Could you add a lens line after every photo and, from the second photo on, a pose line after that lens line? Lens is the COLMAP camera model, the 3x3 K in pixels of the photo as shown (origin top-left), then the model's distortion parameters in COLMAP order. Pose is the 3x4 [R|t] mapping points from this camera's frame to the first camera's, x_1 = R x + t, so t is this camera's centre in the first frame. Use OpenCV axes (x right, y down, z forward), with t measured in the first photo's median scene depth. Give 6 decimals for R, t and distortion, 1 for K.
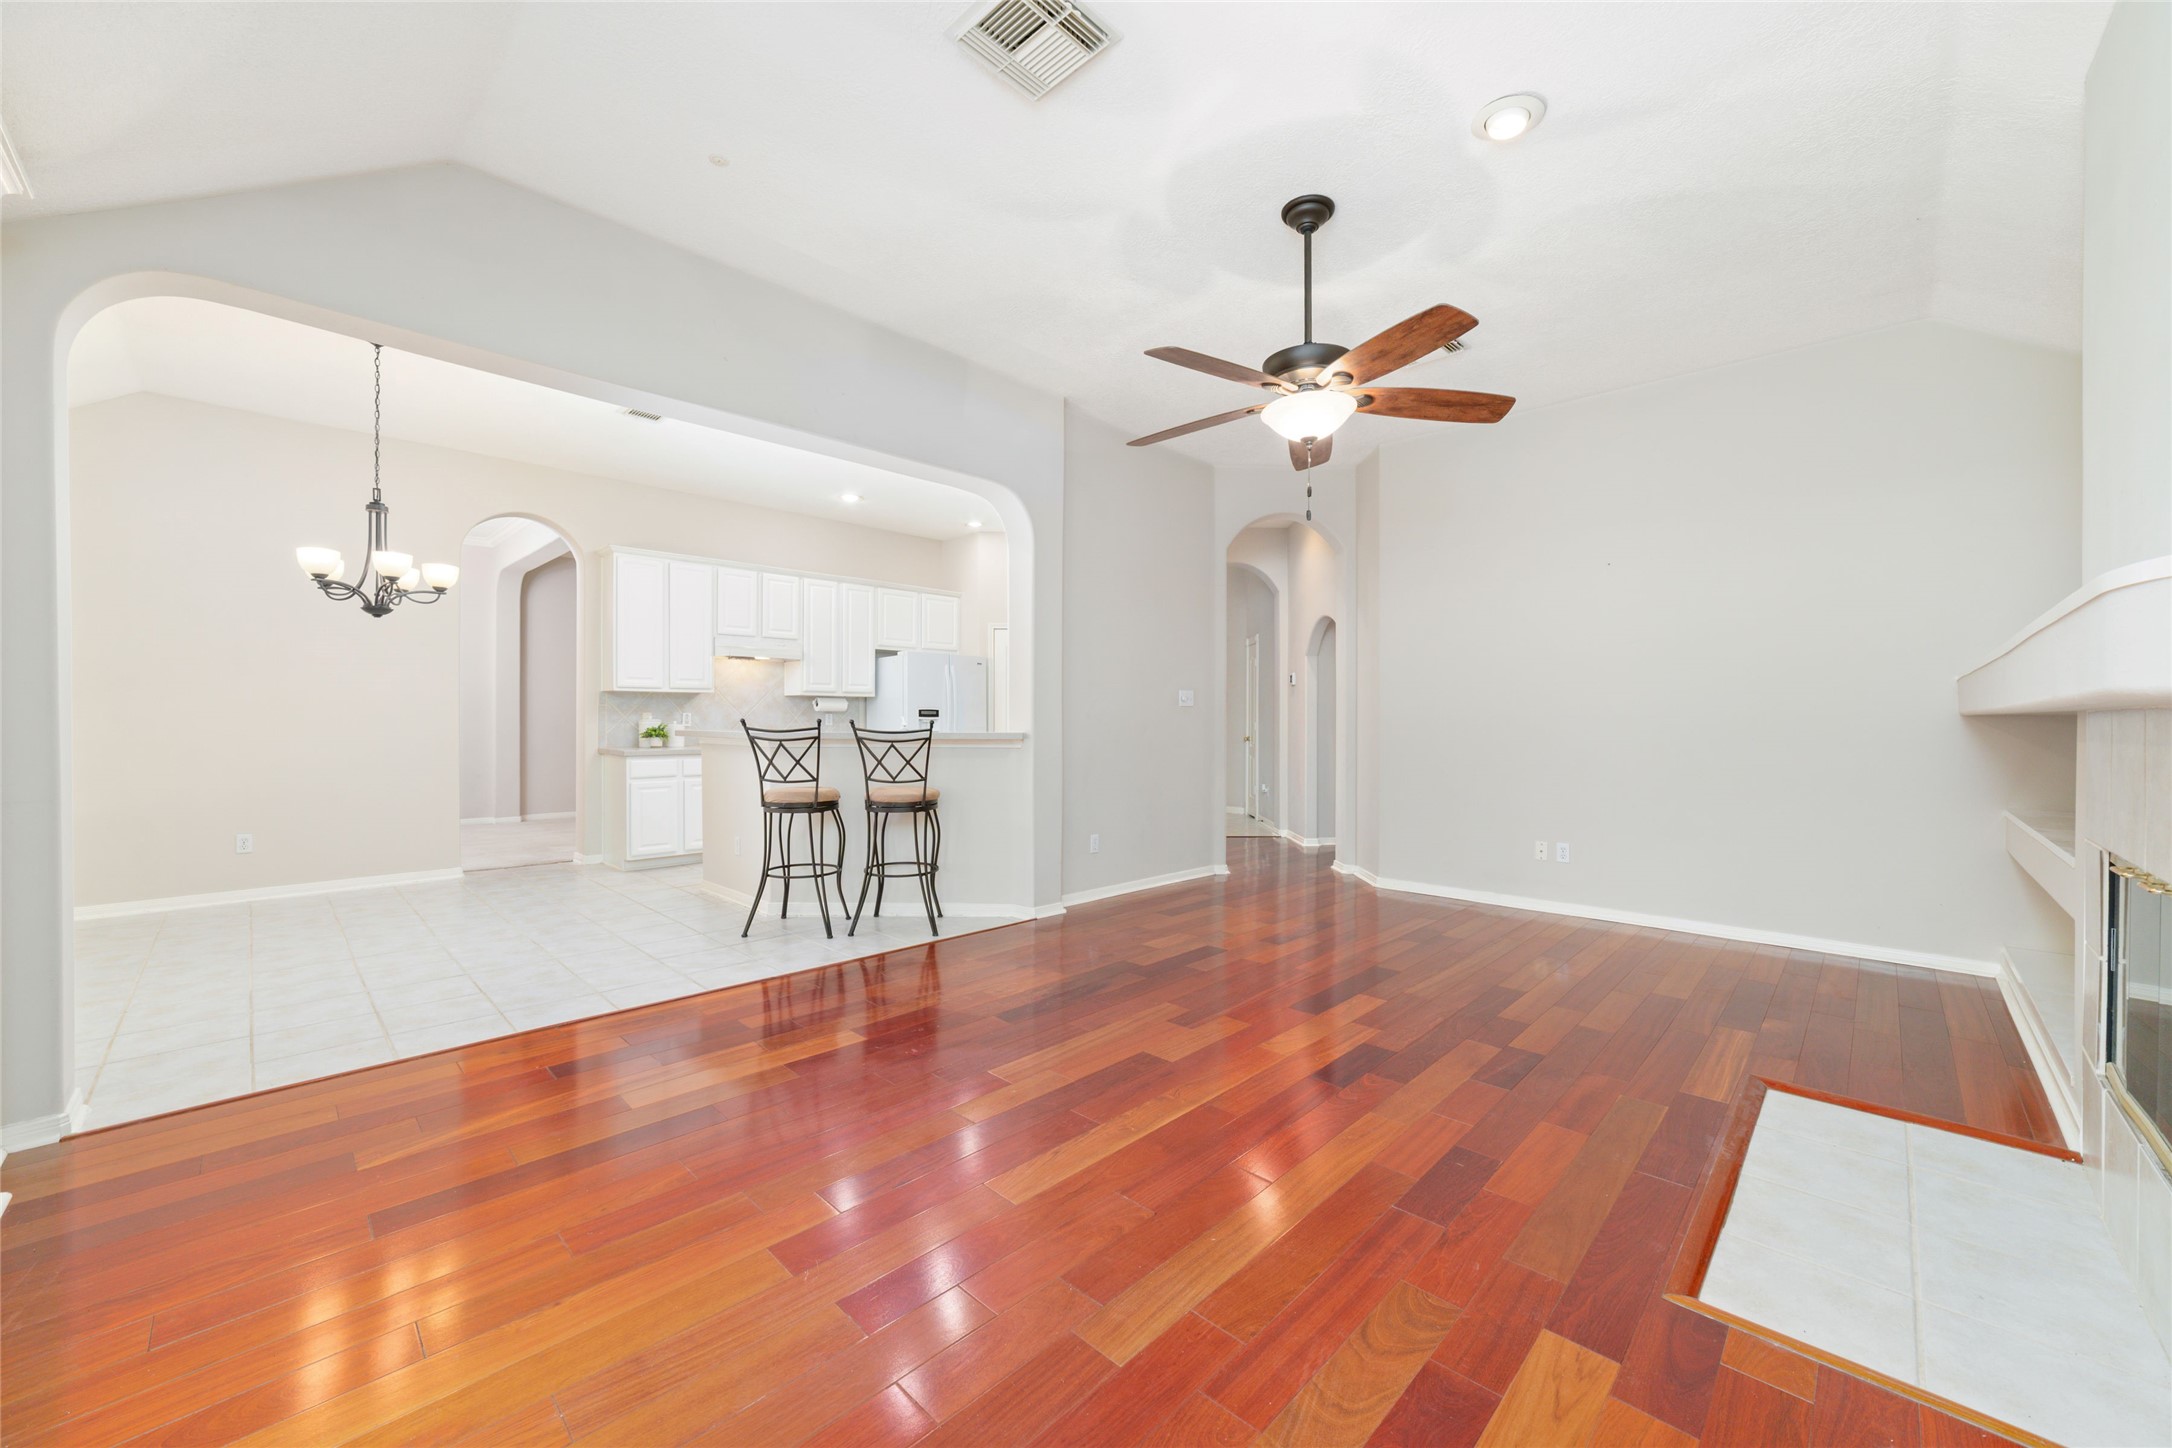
lens RADIAL K [[831.0, 0, 1089.0], [0, 831.0, 721.2], [0, 0, 1]] dist [-0.028589, 0.010390]
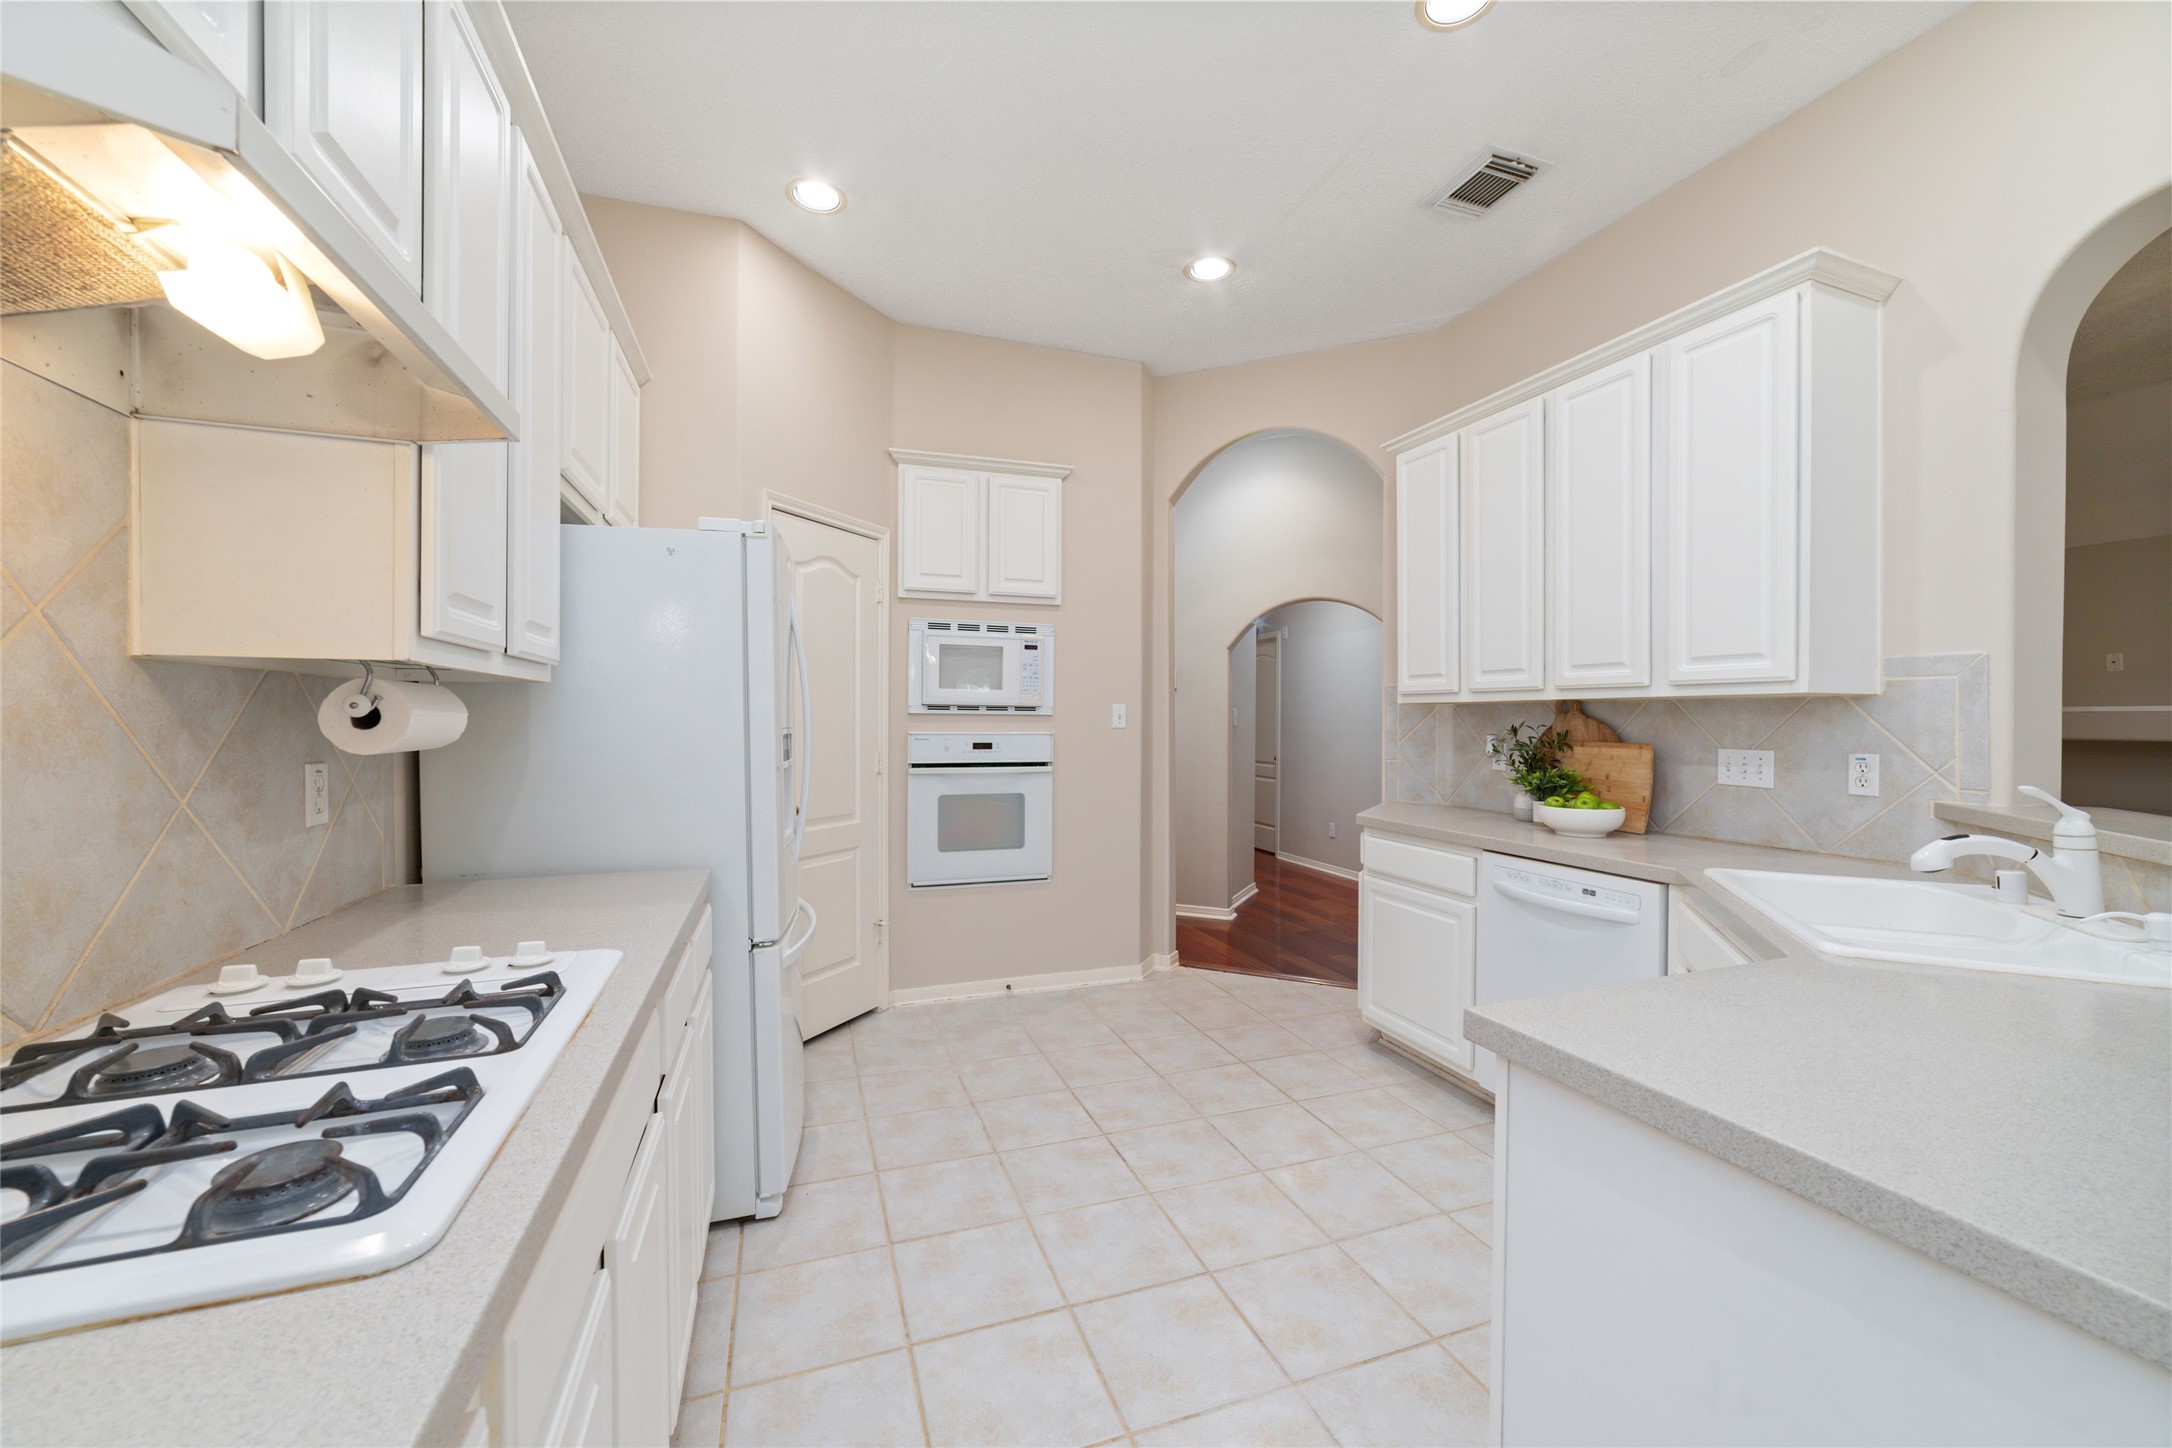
lens RADIAL K [[831.0, 0, 1089.0], [0, 831.0, 721.2], [0, 0, 1]] dist [-0.028589, 0.010390]
pose [[0.439999, -0.002514, 0.897995, -0.434329], [-0.001696, 0.999992, 0.003631, -0.021676], [-0.897997, -0.003121, 0.439991, 0.820643]]
